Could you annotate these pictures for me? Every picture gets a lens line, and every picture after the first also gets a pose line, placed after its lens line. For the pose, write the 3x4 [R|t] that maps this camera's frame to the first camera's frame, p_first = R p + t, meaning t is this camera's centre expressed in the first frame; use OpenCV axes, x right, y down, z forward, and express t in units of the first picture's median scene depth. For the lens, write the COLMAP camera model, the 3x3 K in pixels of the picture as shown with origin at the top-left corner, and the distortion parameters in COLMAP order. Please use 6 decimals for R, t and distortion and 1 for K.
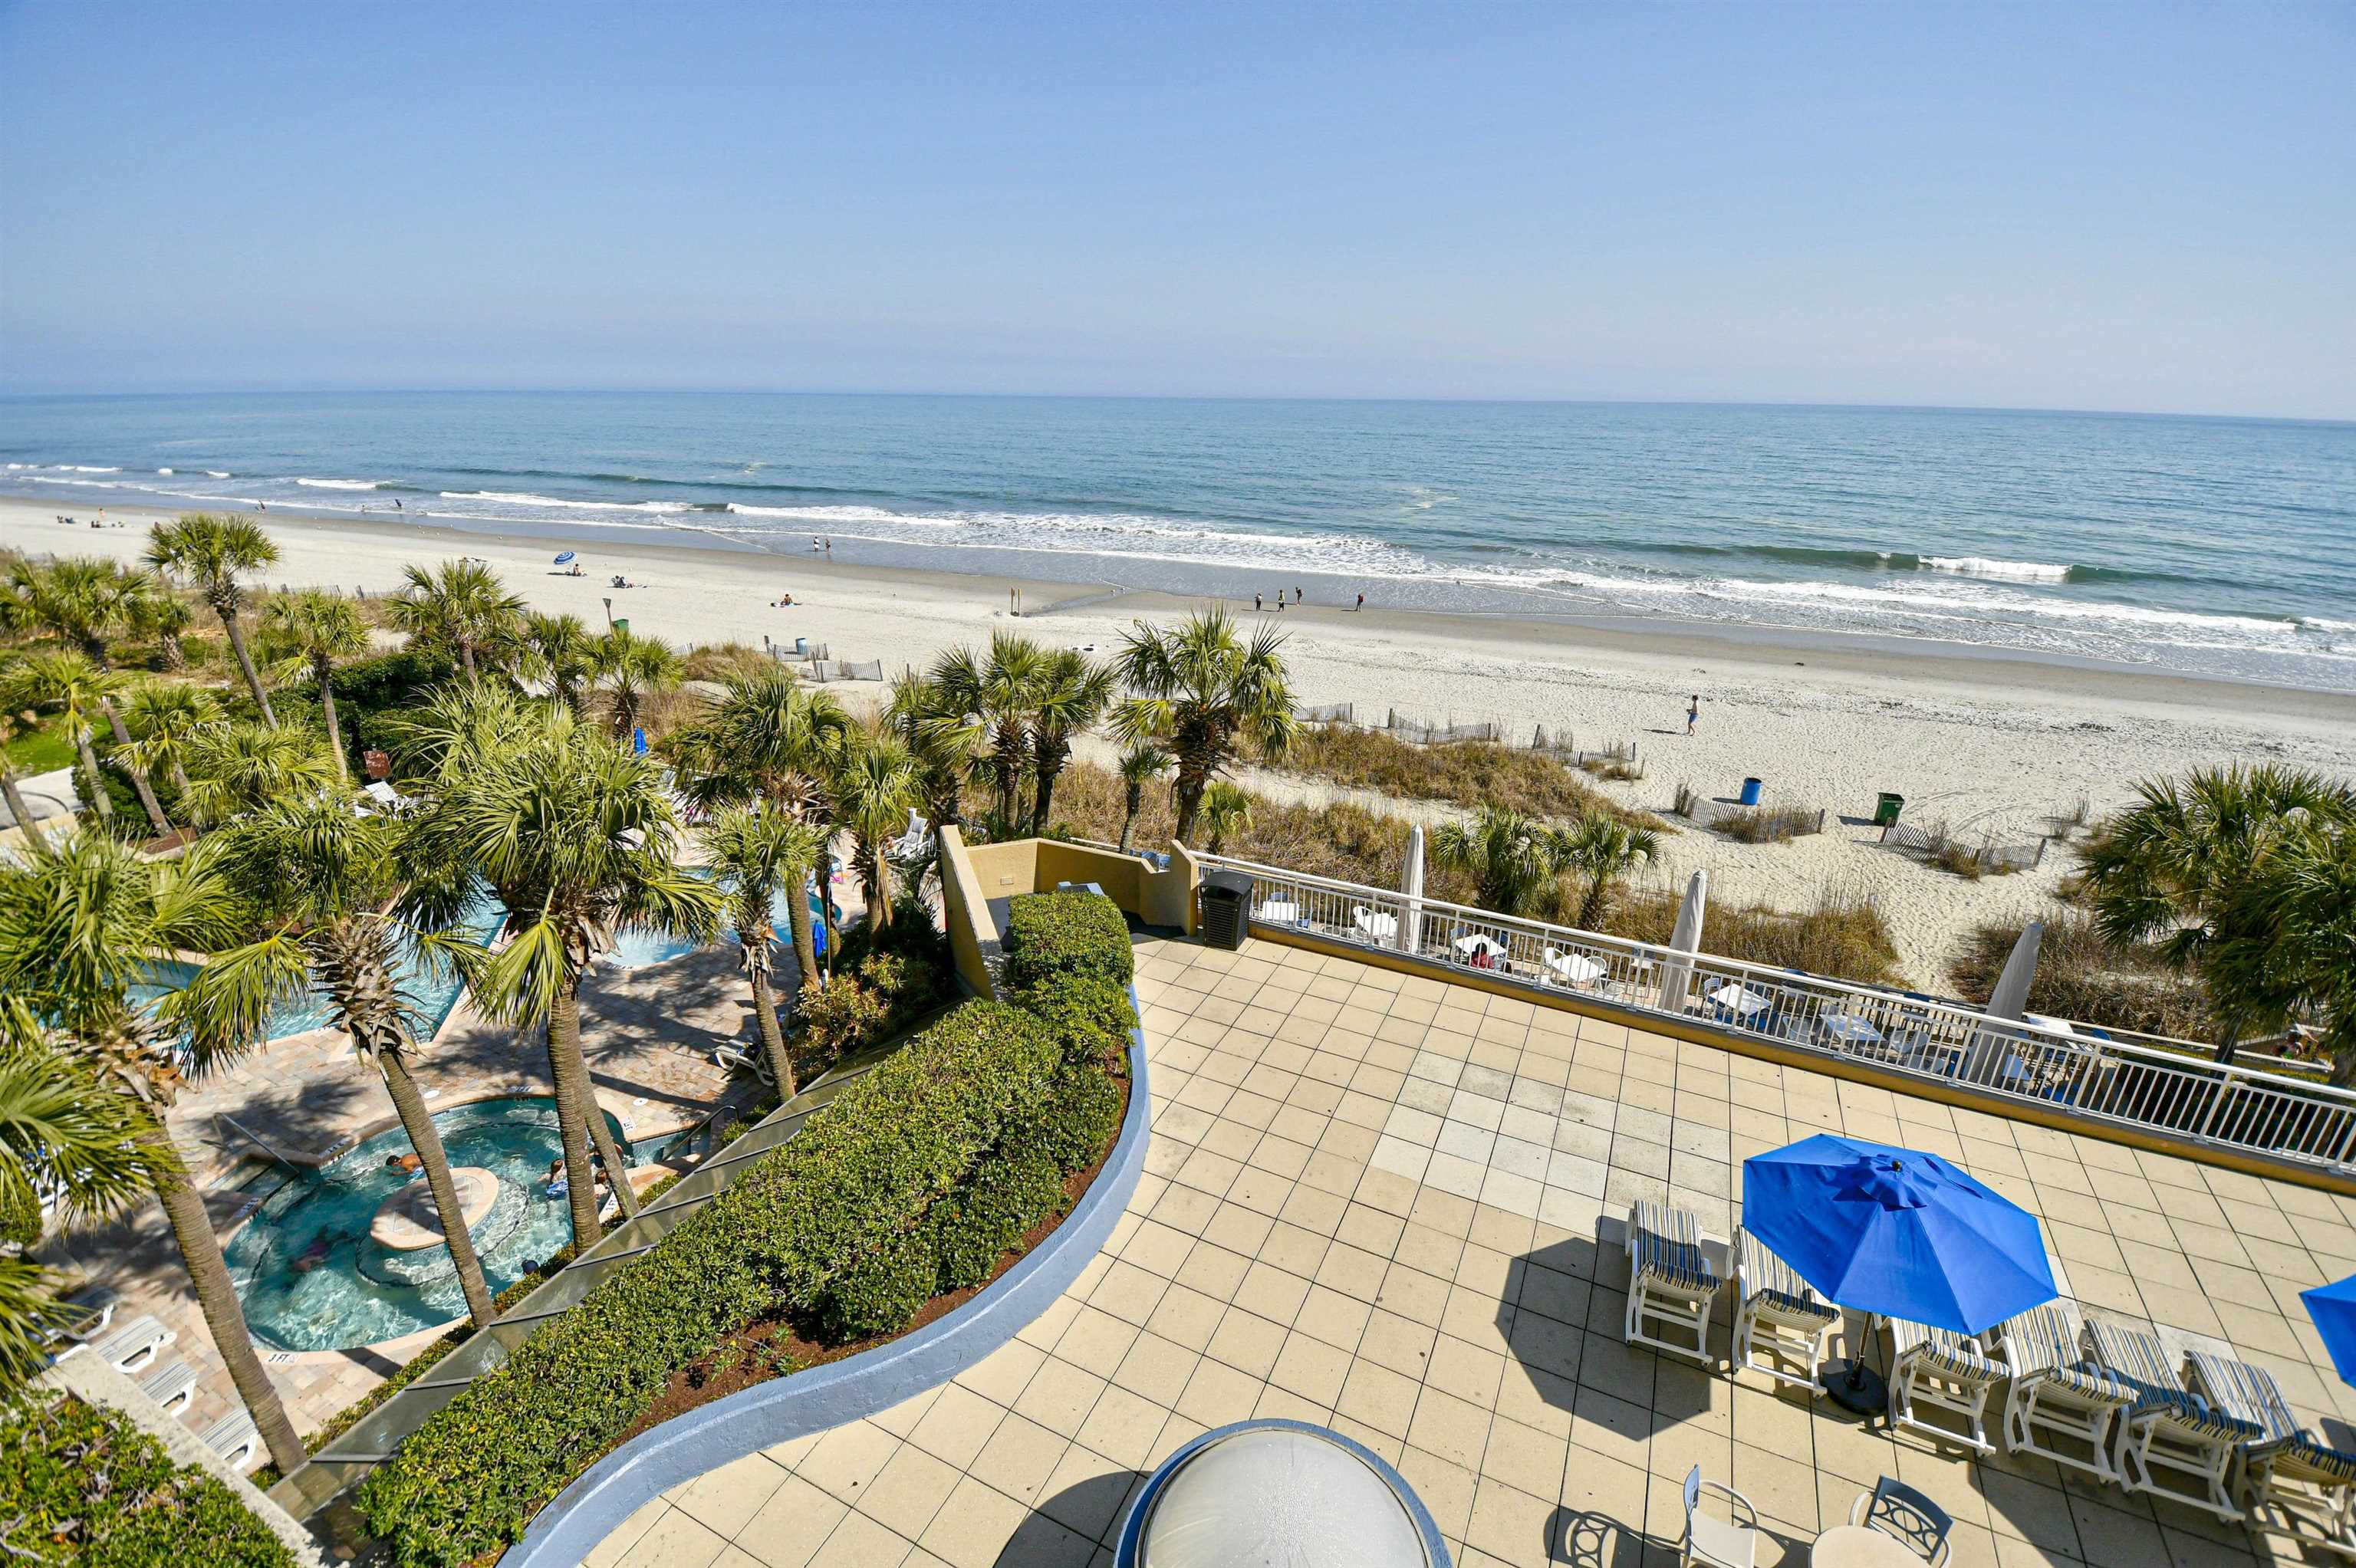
lens RADIAL K [[1020.8, 0, 1197.0], [0, 1020.8, 799.1], [0, 0, 1]] dist [0.025483, -0.031020]
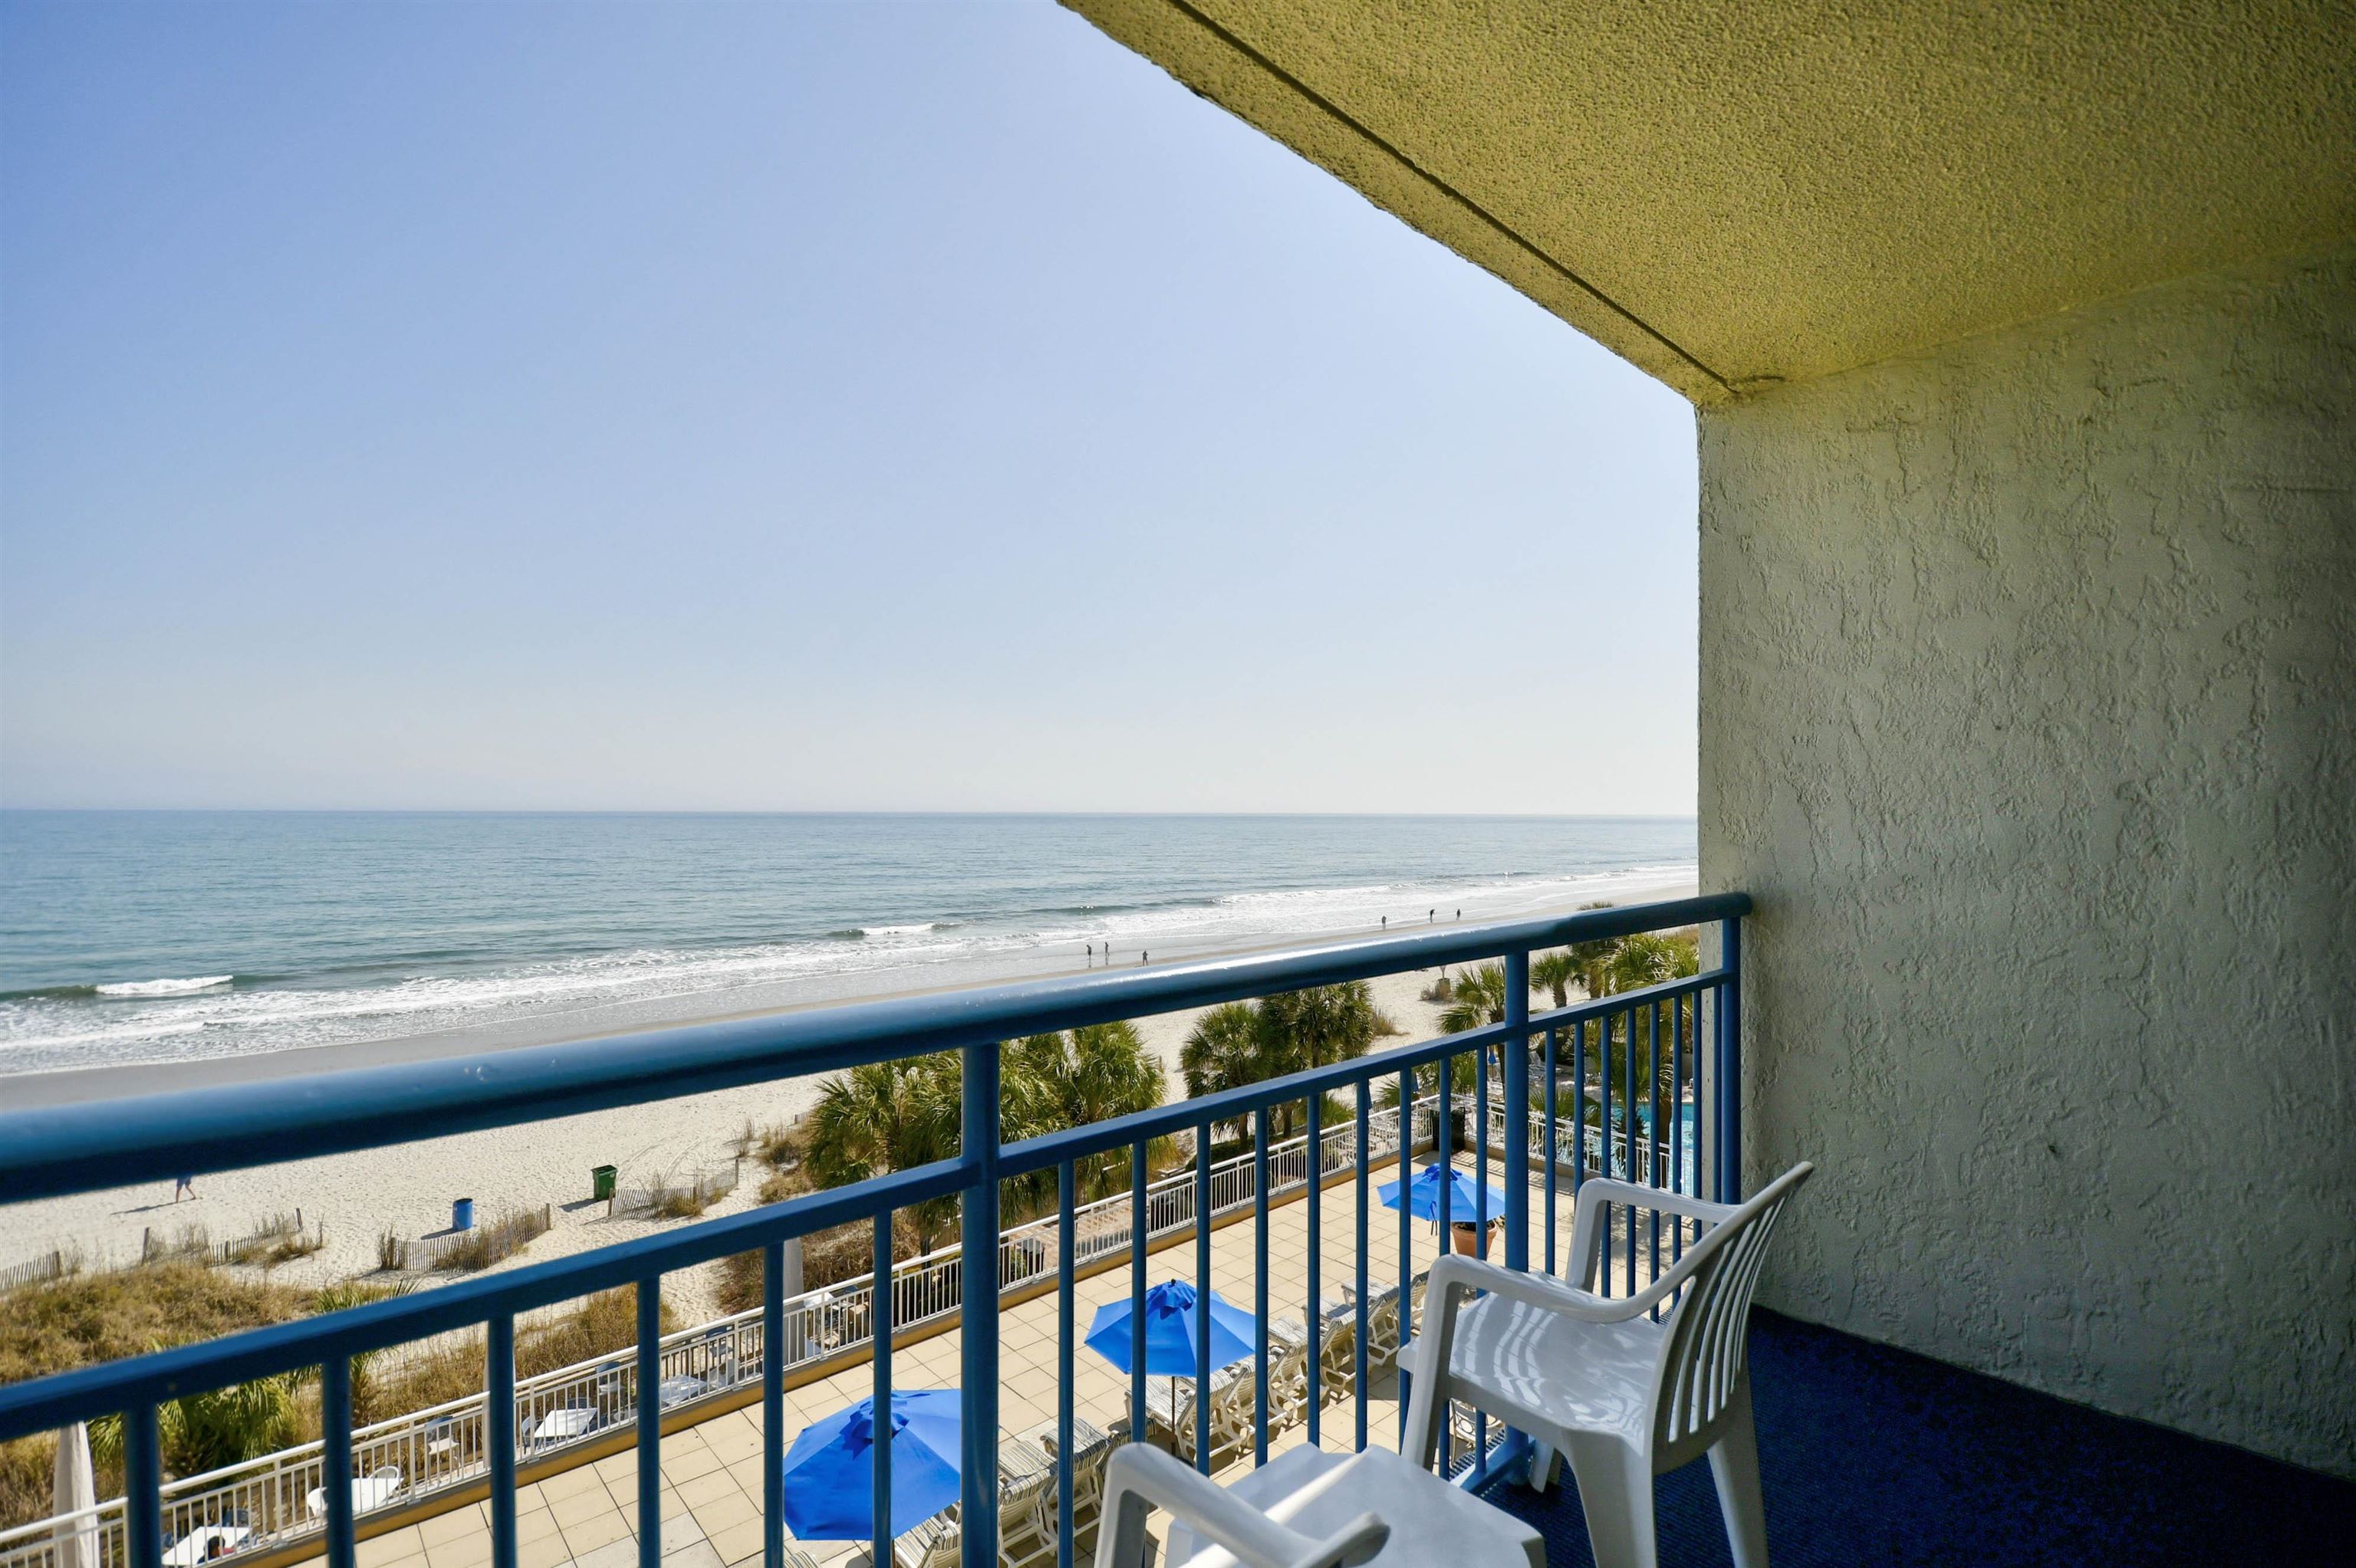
lens RADIAL K [[1104.4, 0, 1175.0], [0, 1104.4, 818.0], [0, 0, 1]] dist [0.000120, -0.019275]
pose [[0.359692, -0.017304, 0.932911, -0.204187], [0.341738, 0.932799, -0.114458, -0.012242], [-0.868238, 0.359980, 0.341434, -0.004755]]
